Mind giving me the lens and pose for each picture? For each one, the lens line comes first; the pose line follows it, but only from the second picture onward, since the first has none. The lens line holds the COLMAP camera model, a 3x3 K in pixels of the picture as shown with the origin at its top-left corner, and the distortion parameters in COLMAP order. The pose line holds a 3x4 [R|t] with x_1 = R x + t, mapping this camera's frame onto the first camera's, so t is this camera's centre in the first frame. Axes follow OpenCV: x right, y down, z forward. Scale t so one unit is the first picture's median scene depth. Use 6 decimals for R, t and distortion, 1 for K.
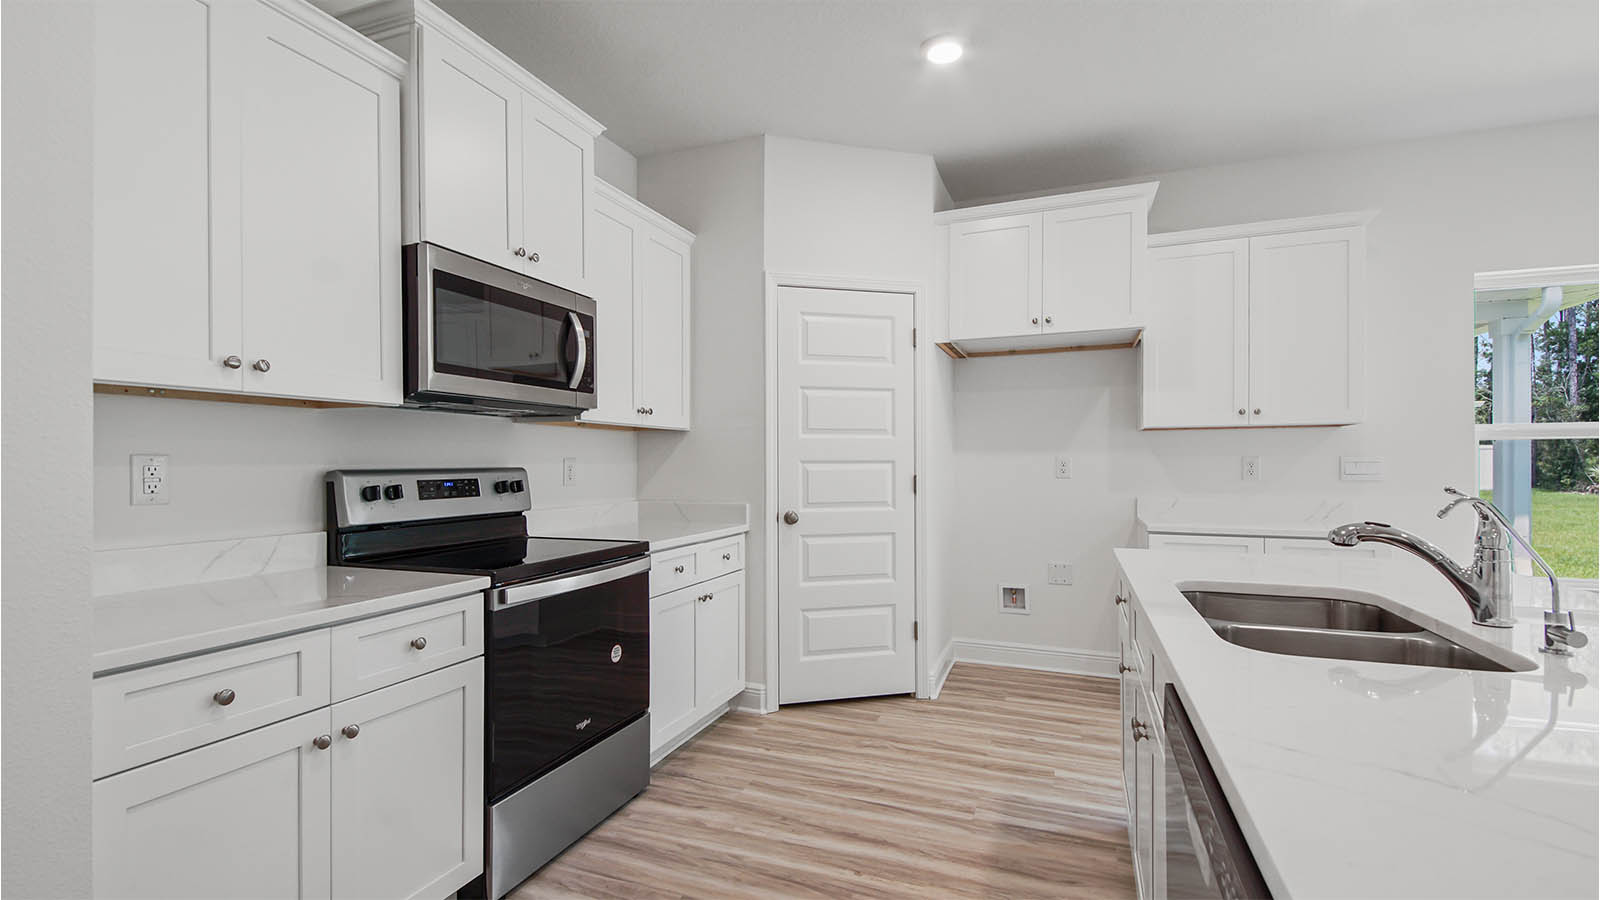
lens RADIAL K [[704.7, 0, 800.9], [0, 704.7, 469.5], [0, 0, 1]] dist [0.020881, -0.001239]
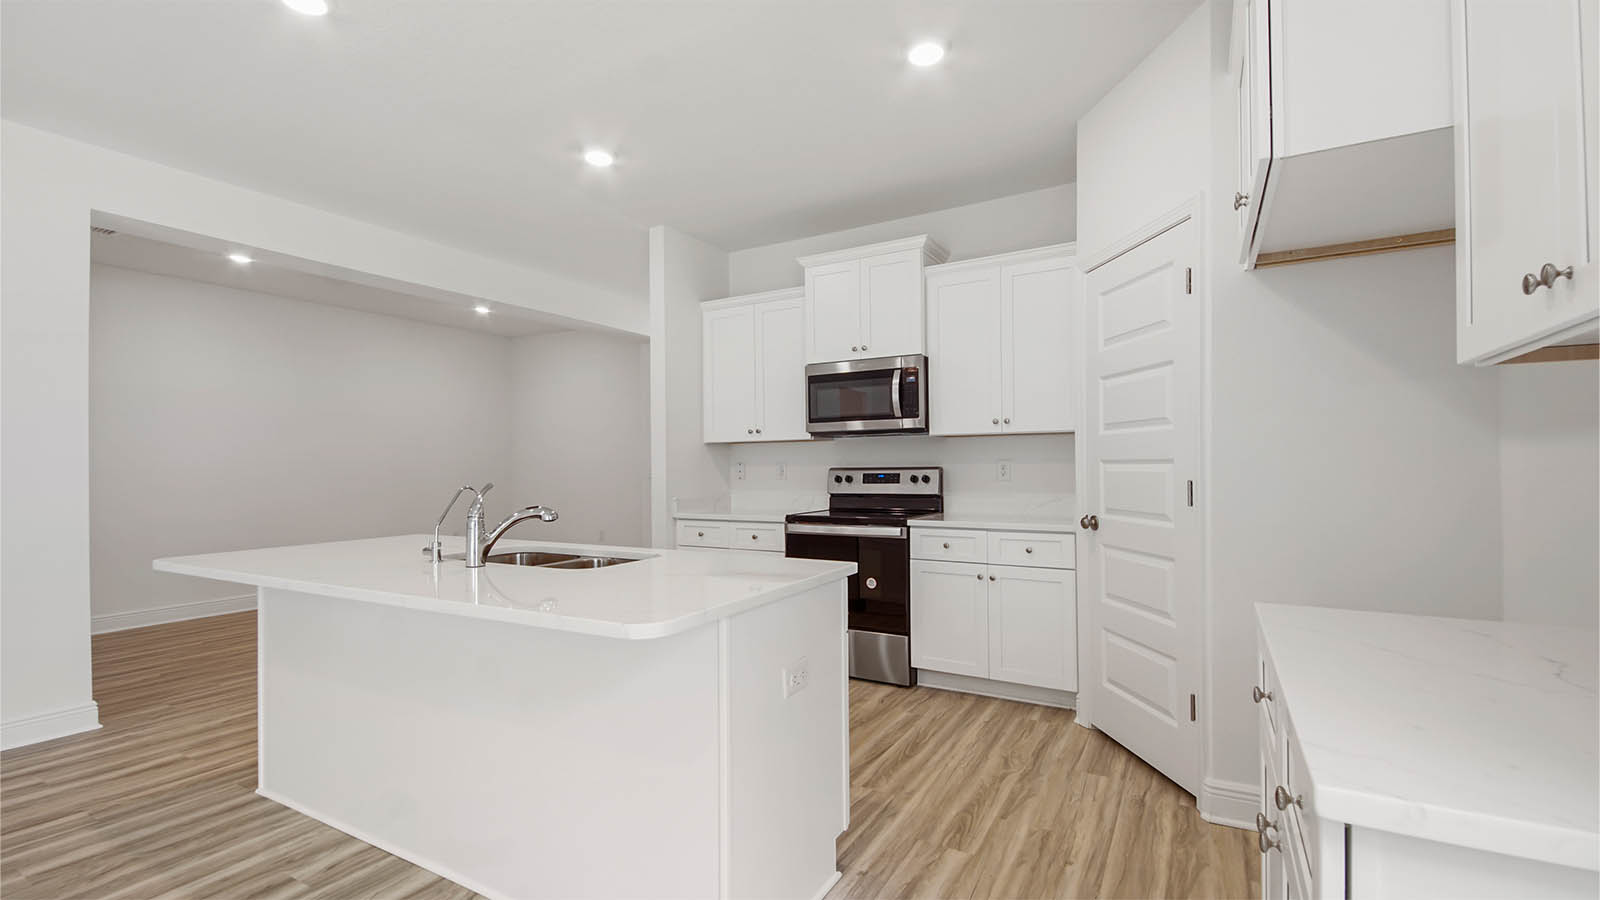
lens RADIAL K [[704.7, 0, 792.5], [0, 704.7, 461.9], [0, 0, 1]] dist [0.020881, -0.001239]
pose [[-0.159682, 0.001216, -0.987168, 1.212426], [0.002066, 0.999997, 0.000898, -0.016059], [0.987166, -0.001896, -0.159684, 0.966479]]
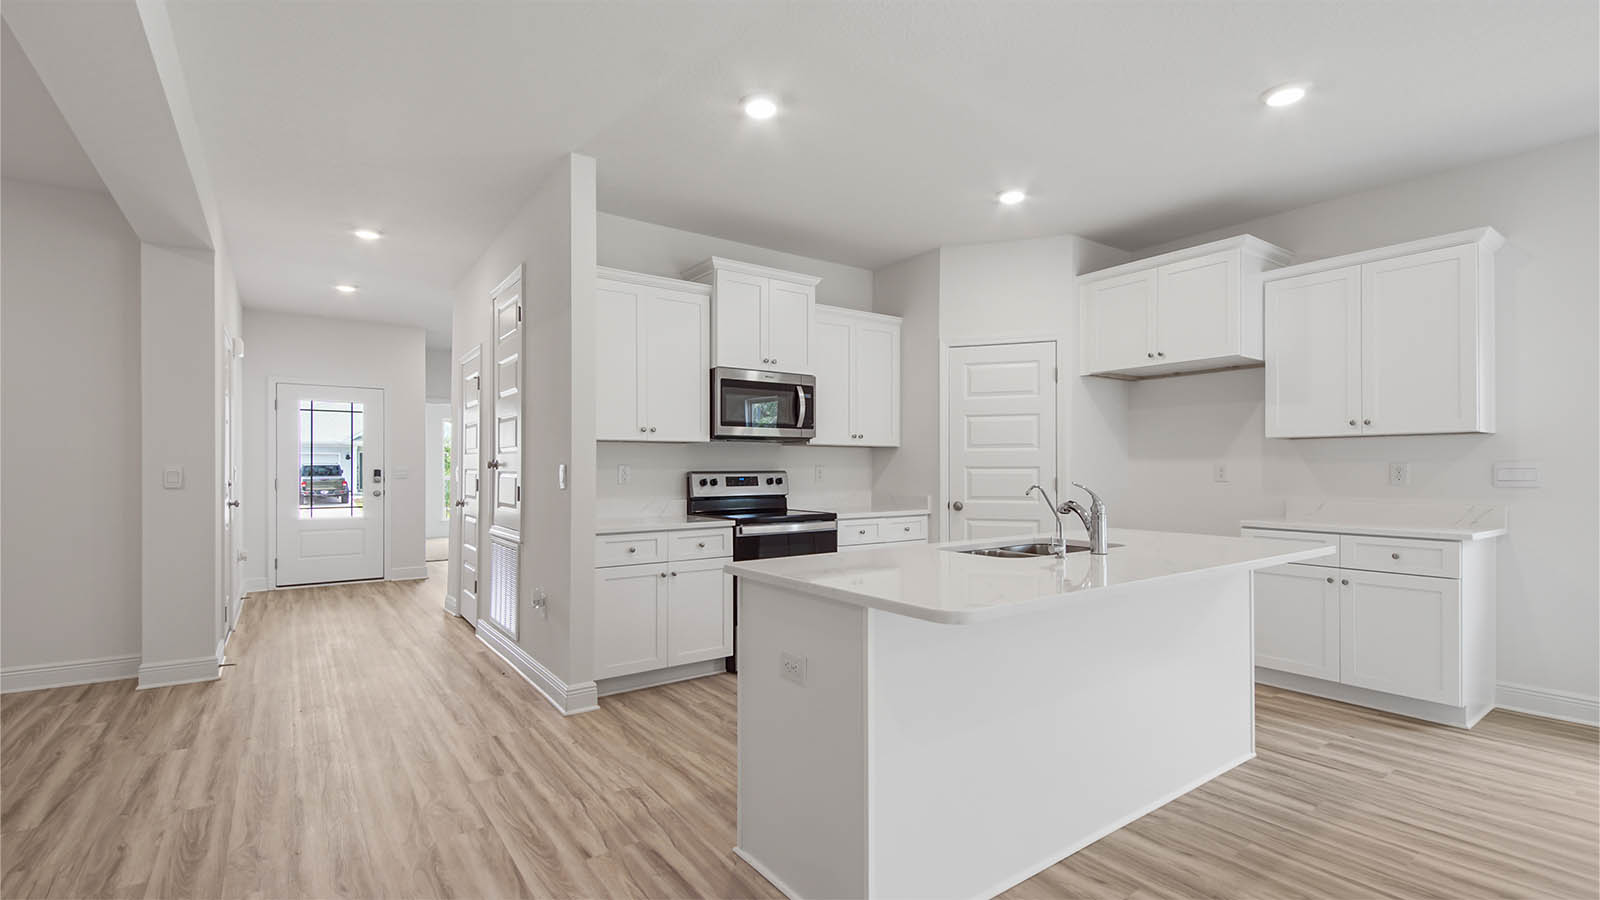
lens RADIAL K [[704.7, 0, 811.8], [0, 704.7, 473.2], [0, 0, 1]] dist [0.020881, -0.001239]
pose [[0.844868, 0.005446, -0.534947, 0.645863], [-0.005899, 0.999982, 0.000865, 0.001907], [0.534943, 0.002425, 0.844885, -0.495247]]
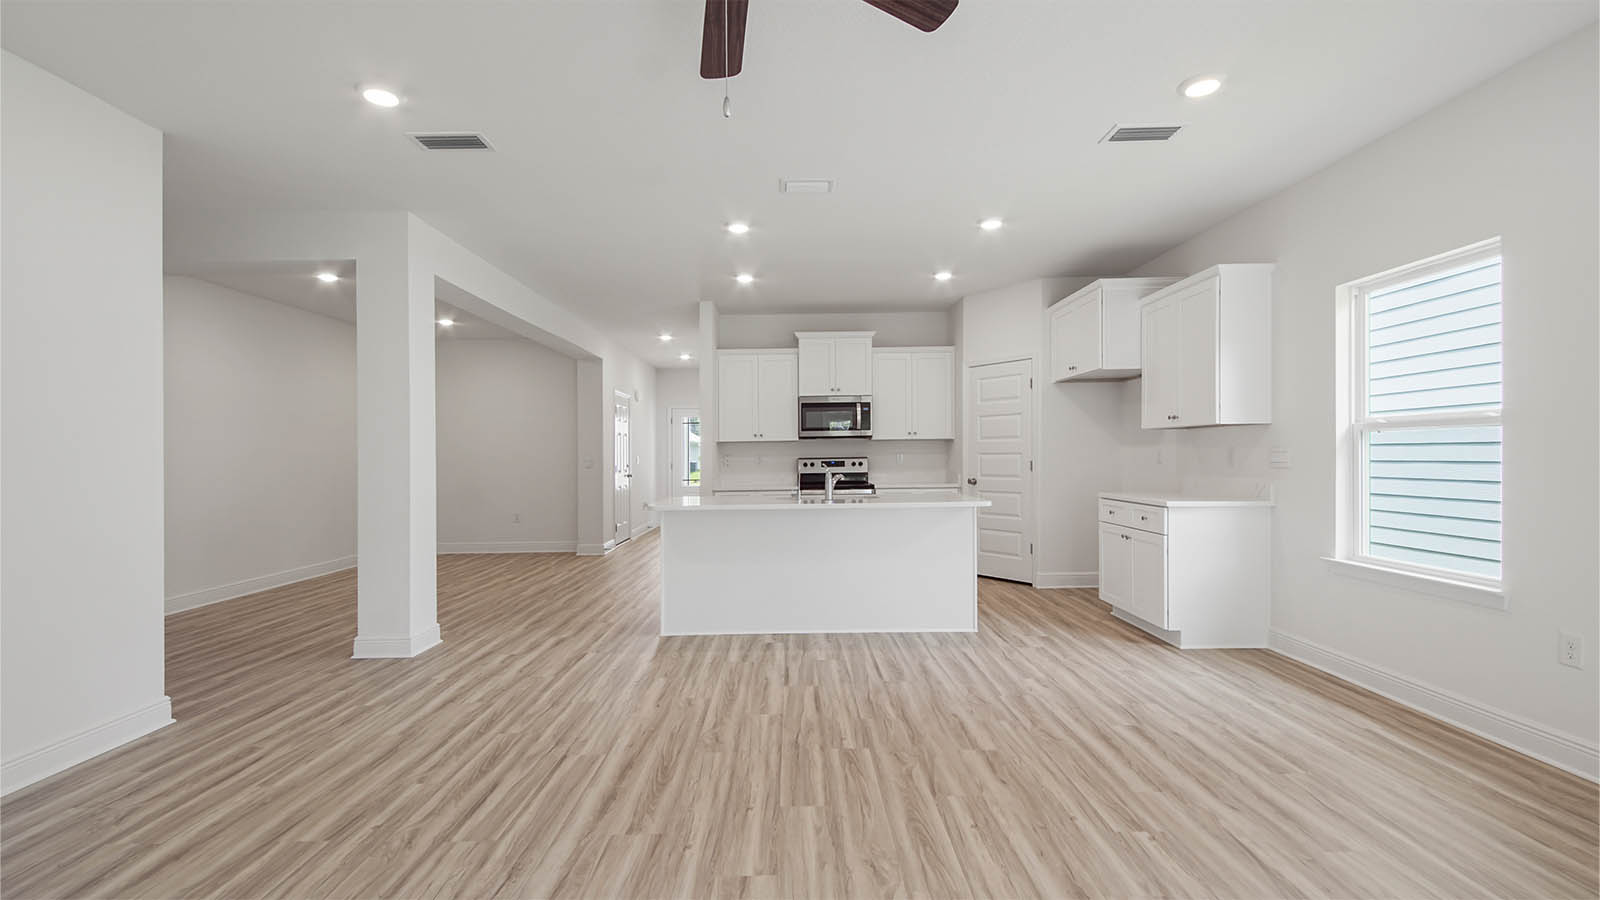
lens RADIAL K [[704.7, 0, 807.8], [0, 704.7, 452.5], [0, 0, 1]] dist [0.020881, -0.001239]
pose [[0.378769, -0.005607, -0.925474, 2.125758], [0.001913, 0.999984, -0.005276, -0.006394], [0.925489, 0.000228, 0.378773, -0.255742]]
